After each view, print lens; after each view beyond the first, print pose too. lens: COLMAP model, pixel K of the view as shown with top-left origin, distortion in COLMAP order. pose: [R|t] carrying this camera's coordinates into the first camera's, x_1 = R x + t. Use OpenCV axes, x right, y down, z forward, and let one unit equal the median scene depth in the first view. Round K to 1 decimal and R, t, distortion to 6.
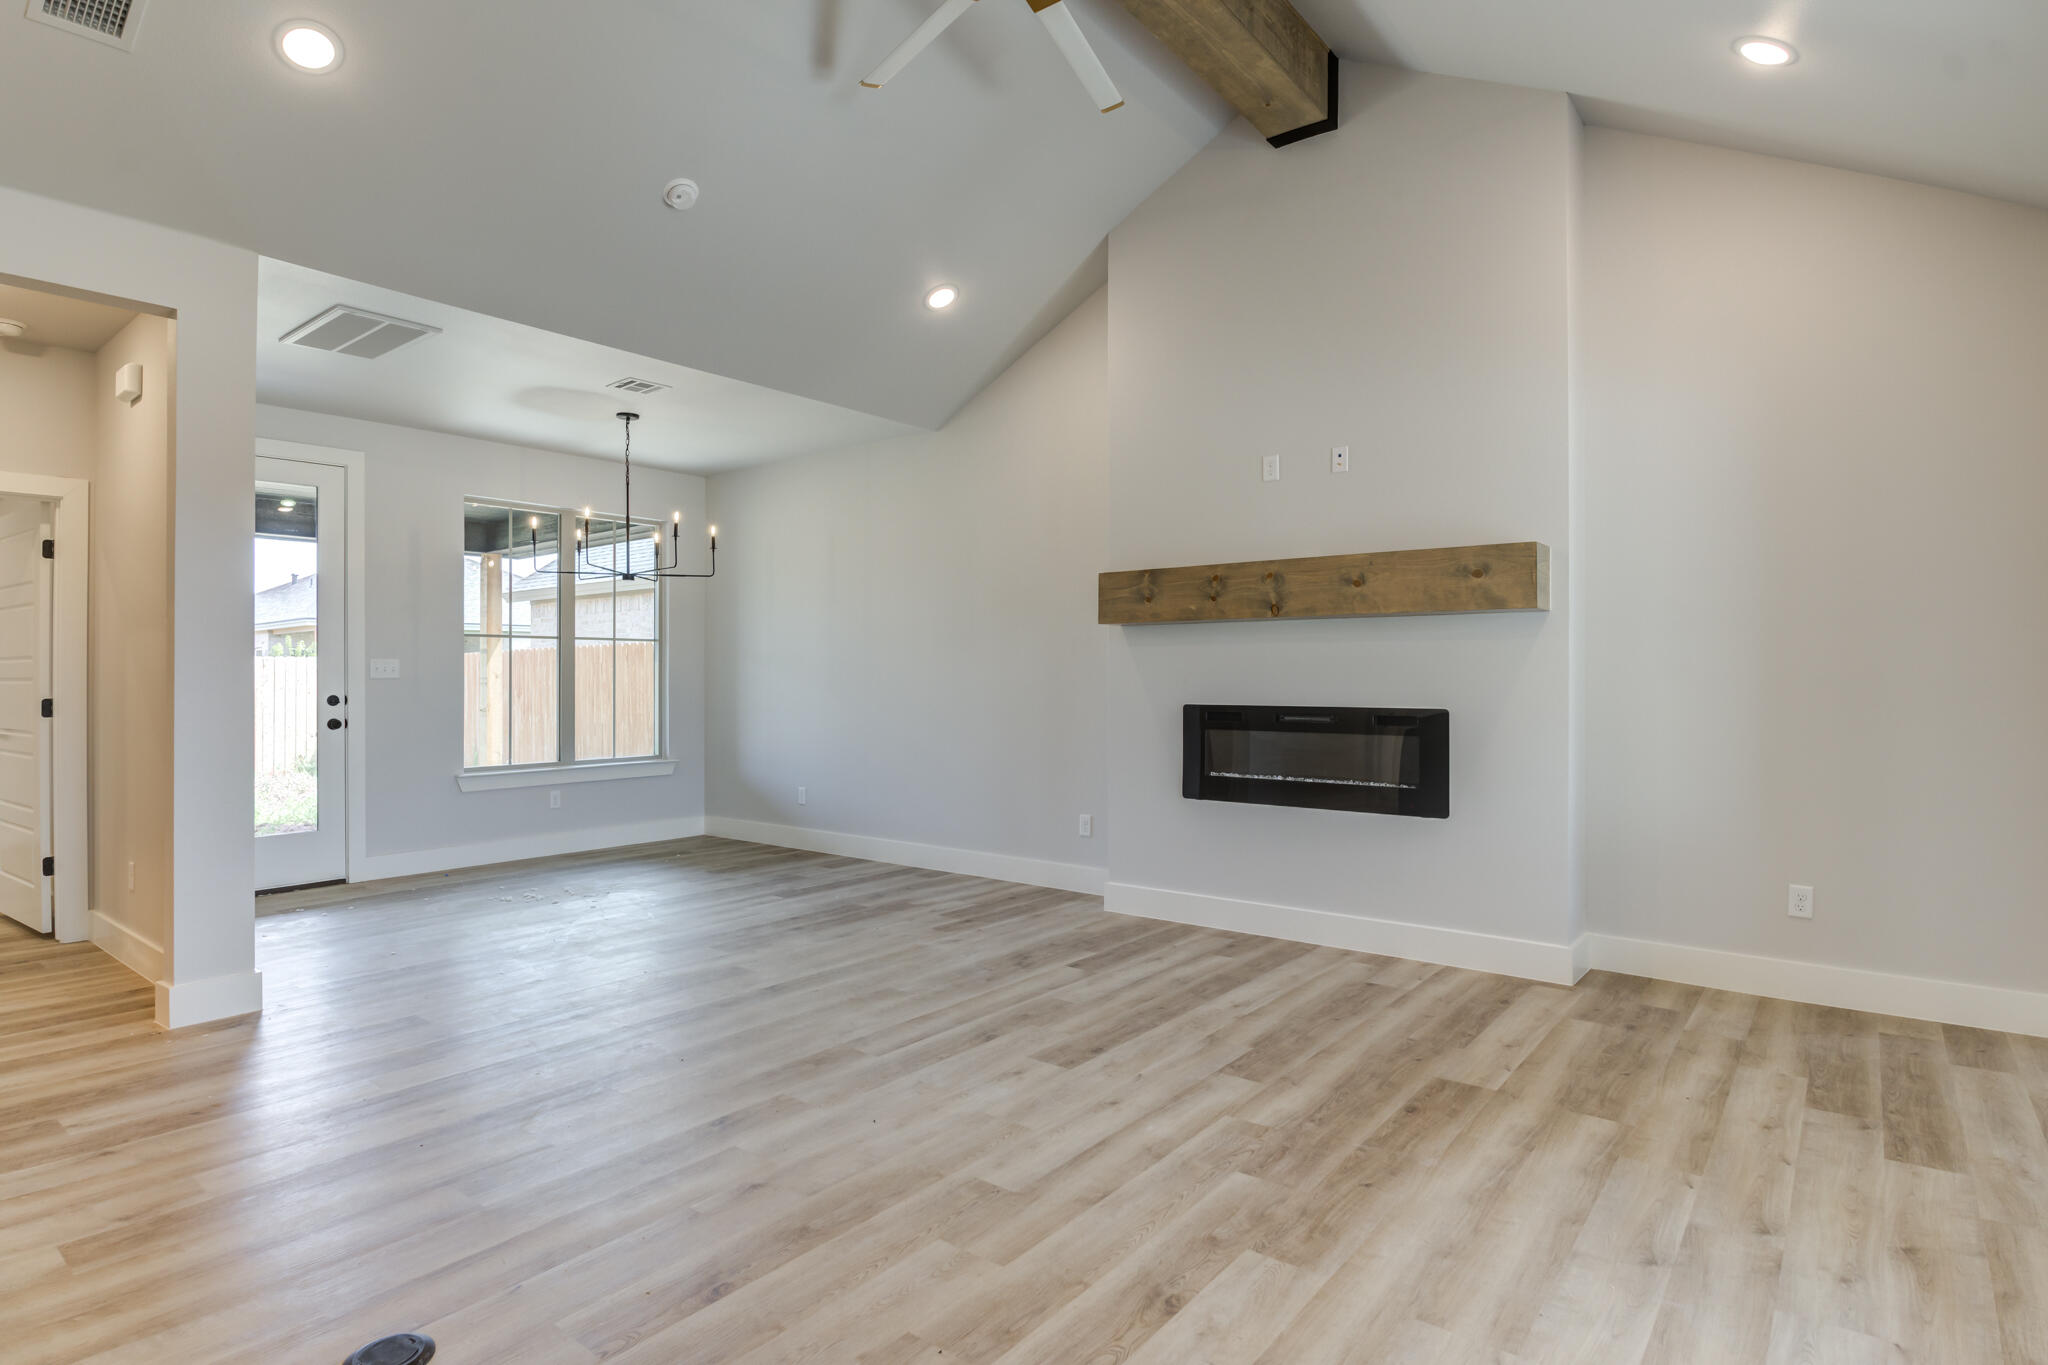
lens RADIAL K [[1063.1, 0, 1014.2], [0, 1063.1, 665.4], [0, 0, 1]] dist [0.003068, -0.006105]
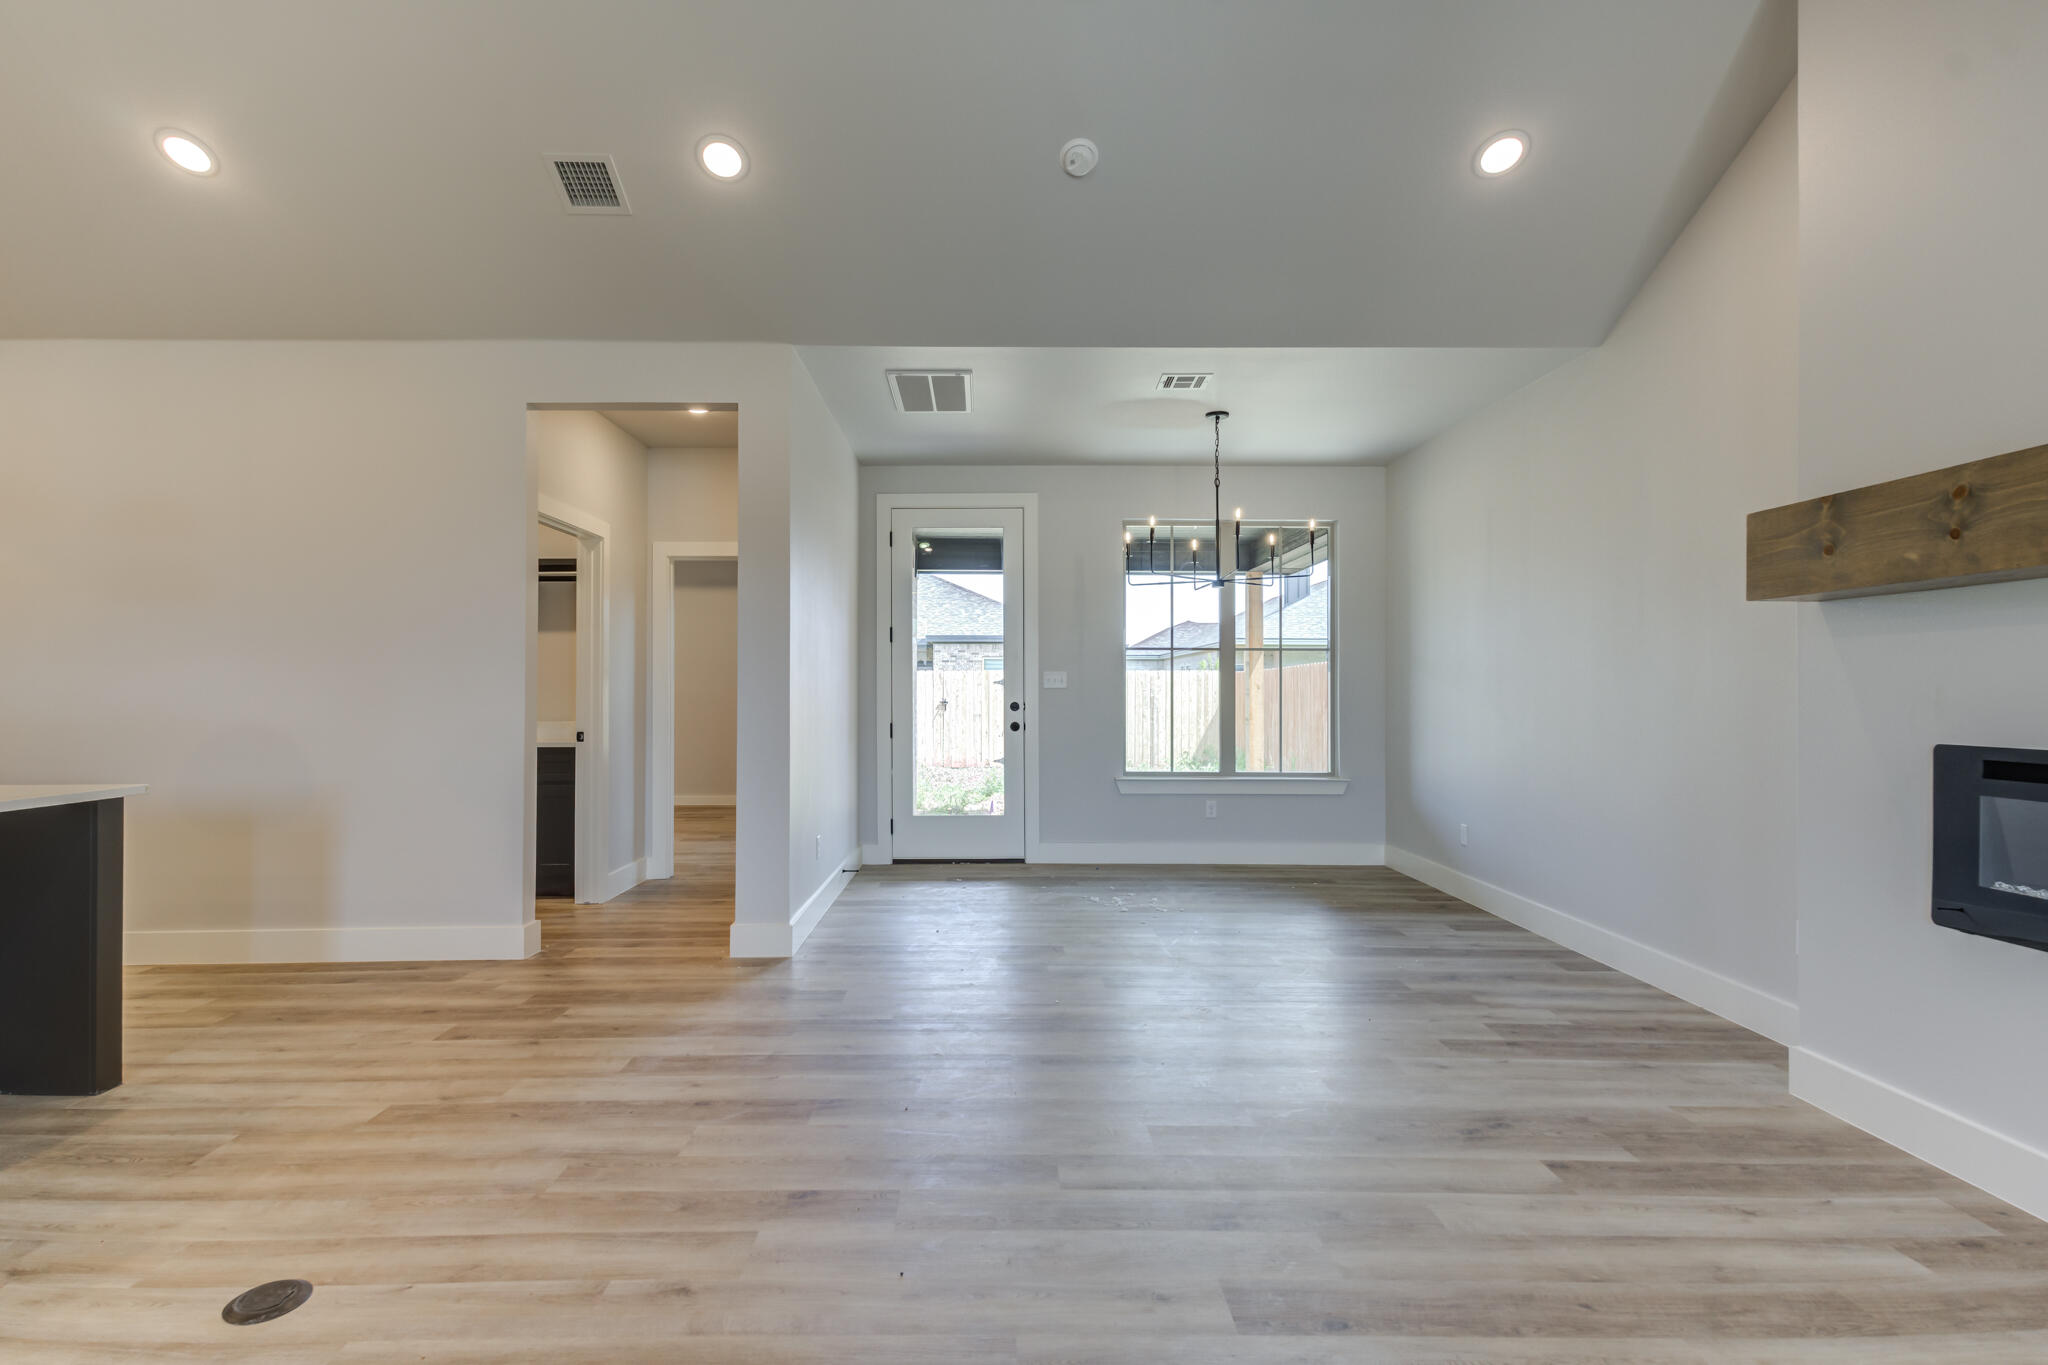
lens RADIAL K [[1017.8, 0, 994.3], [0, 1017.8, 672.2], [0, 0, 1]] dist [0.018910, -0.006004]
pose [[0.630037, -0.008497, -0.776519, 0.269064], [0.004554, 0.999963, -0.007246, 0.003347], [0.776552, 0.001029, 0.630053, 0.332524]]
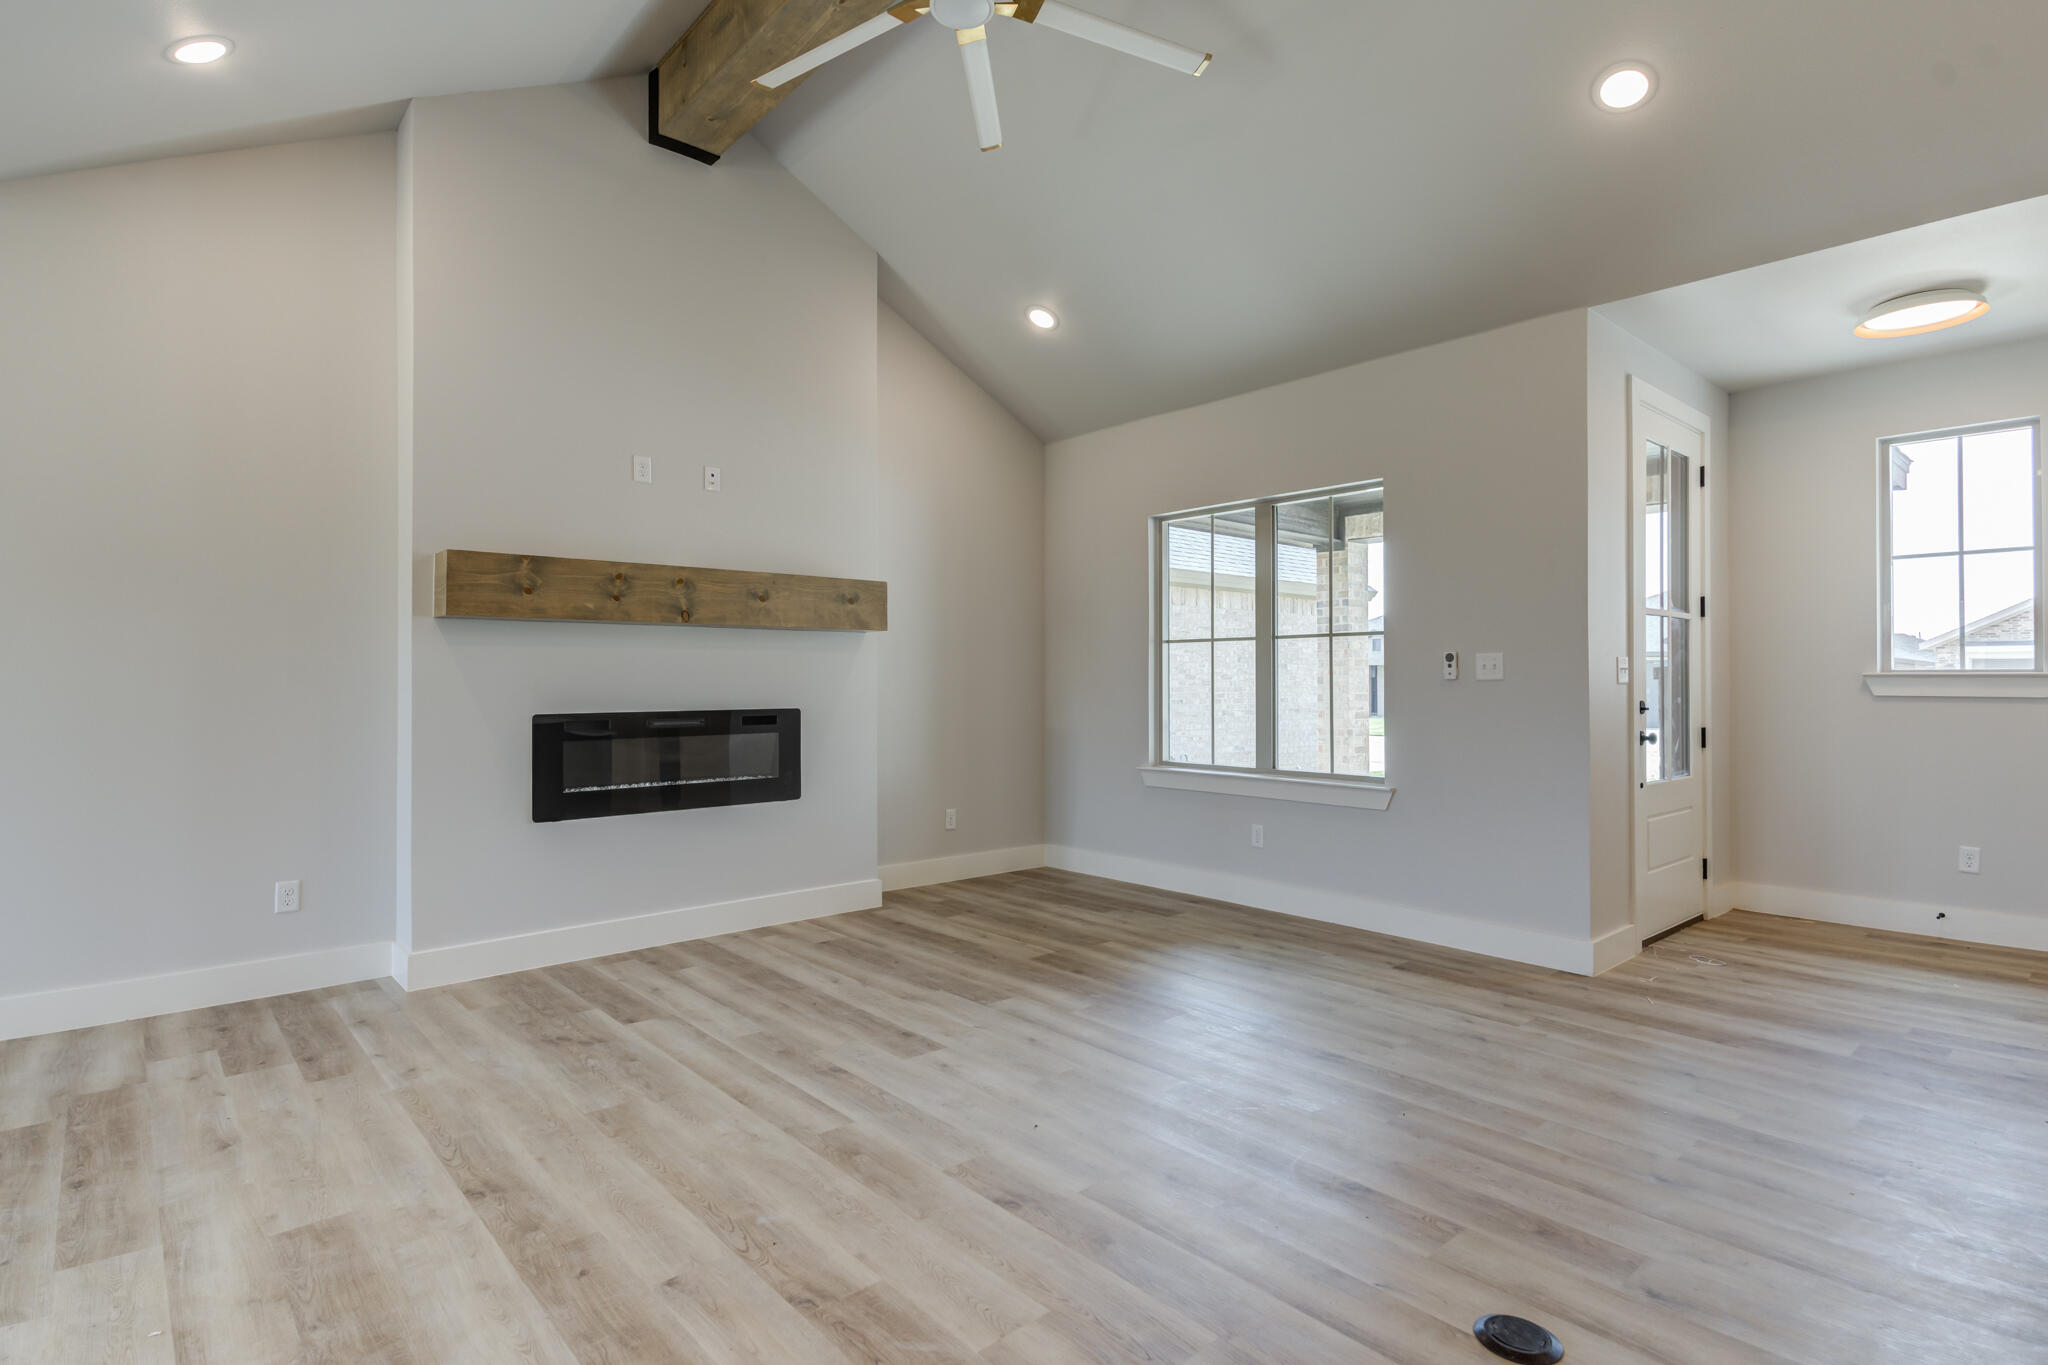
lens RADIAL K [[1017.8, 0, 1026.9], [0, 1017.8, 664.6], [0, 0, 1]] dist [0.018910, -0.006004]
pose [[0.171560, 0.016718, 0.985032, -0.608106], [-0.008218, 0.999846, -0.015538, 0.005968], [-0.985139, -0.005429, 0.171671, 0.475948]]
